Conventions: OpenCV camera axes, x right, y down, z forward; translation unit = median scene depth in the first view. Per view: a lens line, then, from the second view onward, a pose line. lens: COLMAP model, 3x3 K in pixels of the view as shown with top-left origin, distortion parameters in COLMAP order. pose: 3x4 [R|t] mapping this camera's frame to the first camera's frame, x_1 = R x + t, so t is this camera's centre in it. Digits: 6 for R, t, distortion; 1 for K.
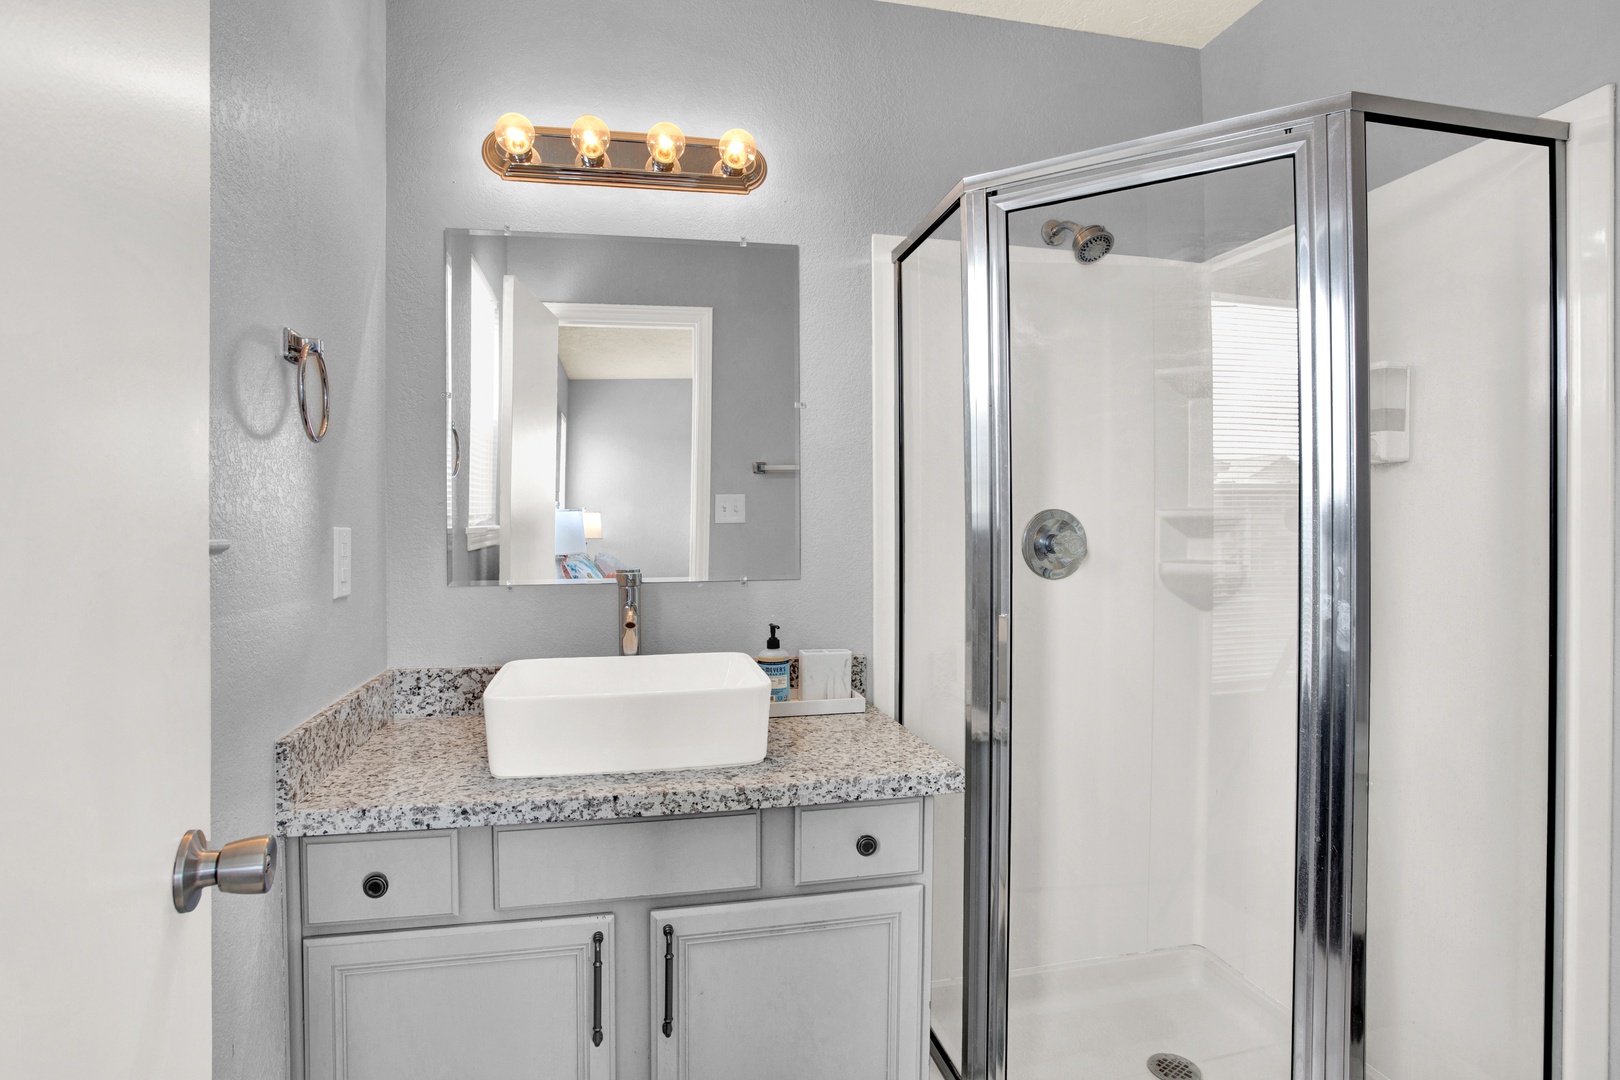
lens RADIAL K [[927.6, 0, 811.7], [0, 927.6, 520.4], [0, 0, 1]] dist [-0.116392, 0.000180]
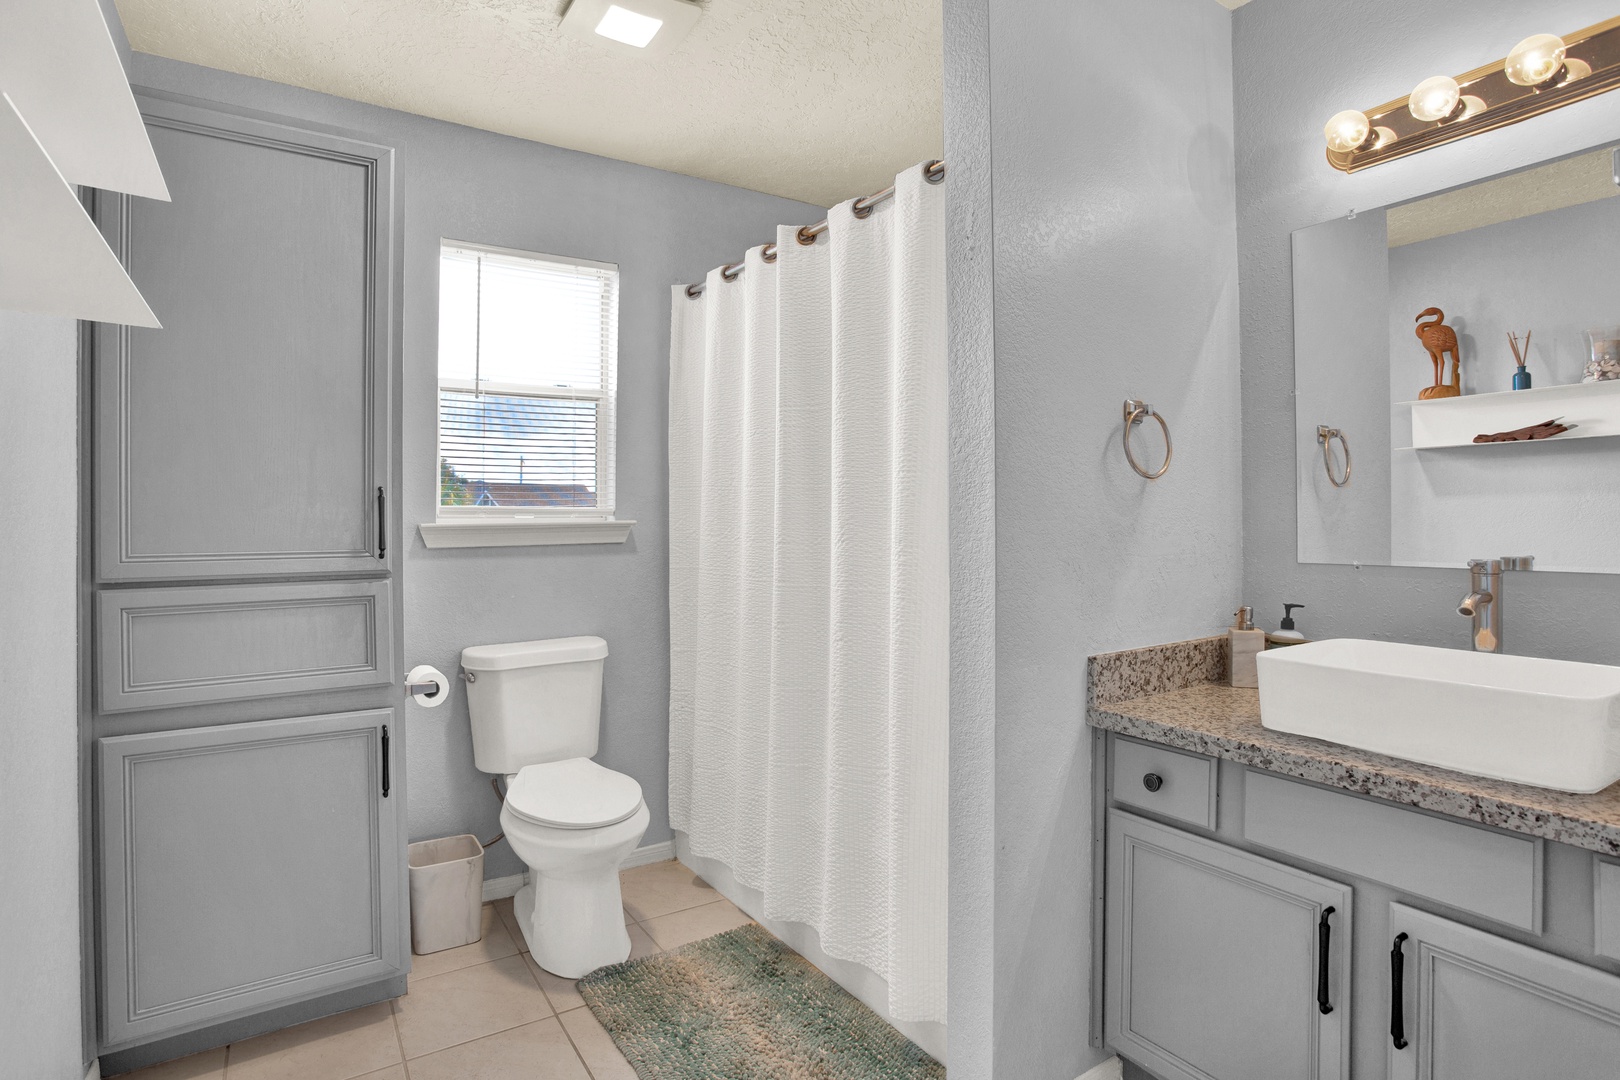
lens RADIAL K [[833.9, 0, 810.0], [0, 833.9, 540.0], [0, 0, 1]] dist [0.003083, 0.001216]
pose [[0.342171, 0.046587, -0.938482, 0.446621], [-0.000566, 0.998780, 0.049374, -0.006859], [0.939637, -0.016363, 0.341780, 0.098225]]
